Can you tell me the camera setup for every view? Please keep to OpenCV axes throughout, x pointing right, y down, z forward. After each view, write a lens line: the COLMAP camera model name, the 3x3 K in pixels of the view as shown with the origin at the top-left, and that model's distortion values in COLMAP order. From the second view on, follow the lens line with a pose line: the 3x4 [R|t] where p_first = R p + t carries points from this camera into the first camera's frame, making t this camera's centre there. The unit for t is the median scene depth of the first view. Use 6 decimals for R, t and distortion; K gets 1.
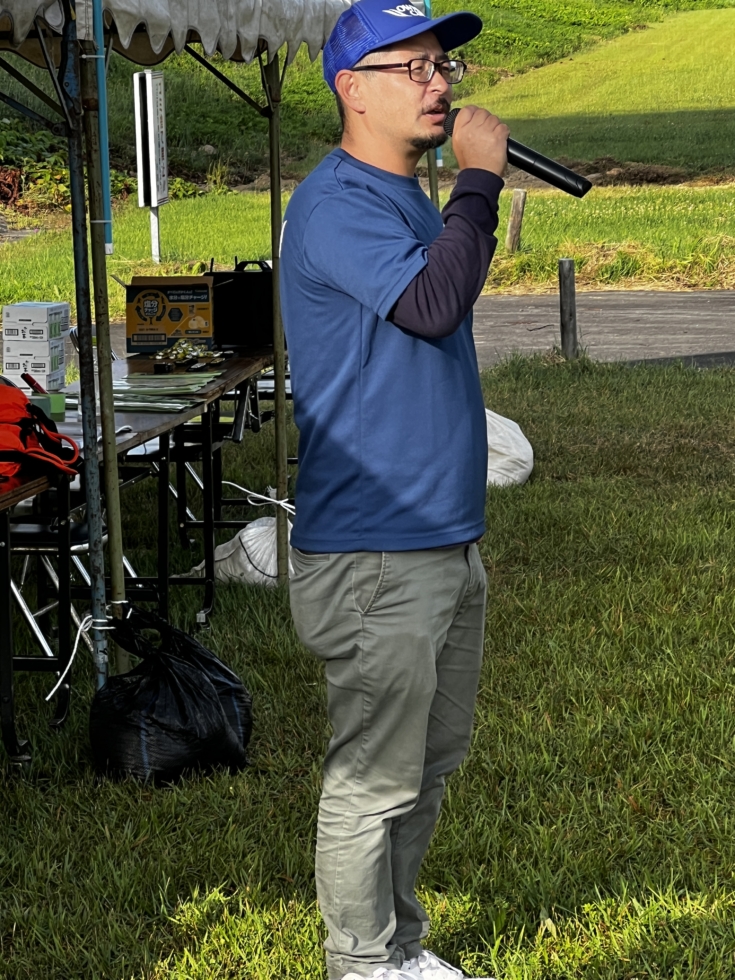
lens RADIAL K [[3705.2, 0, 367.8], [0, 3705.2, 489.5], [0, 0, 1]] dist [-0.086766, 0.000000]
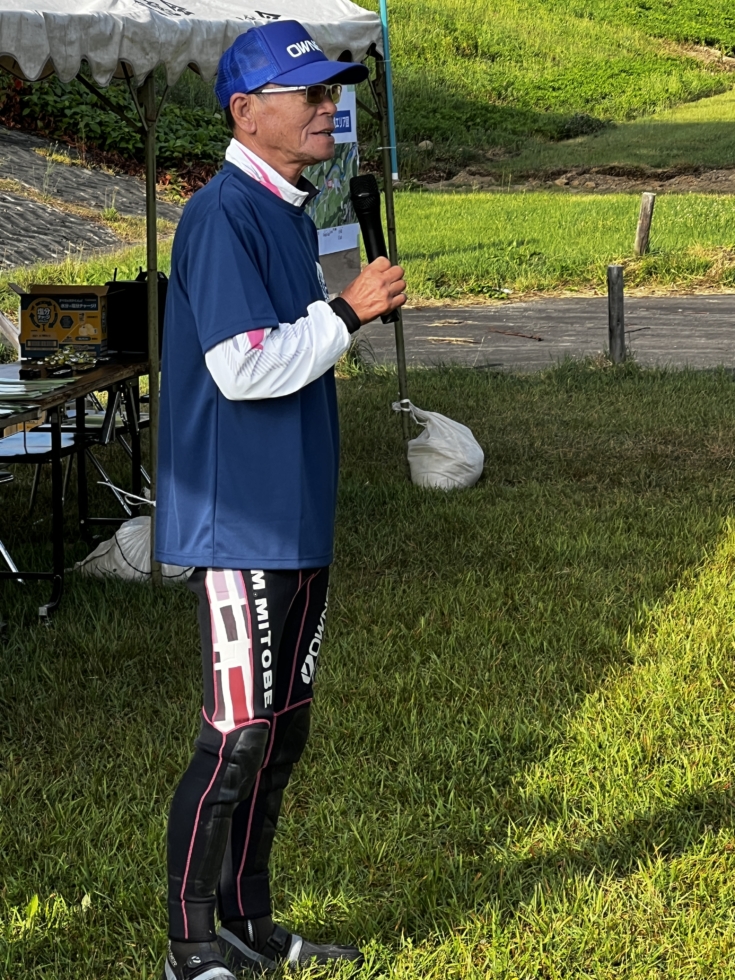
lens RADIAL K [[3652.0, 0, 367.2], [0, 3652.0, 490.6], [0, 0, 1]] dist [0.001130, 0.000000]
pose [[0.997598, 0.018131, -0.066854, 0.103094], [-0.017920, 0.999832, 0.003743, -0.004789], [0.066911, -0.002536, 0.997756, -0.028407]]
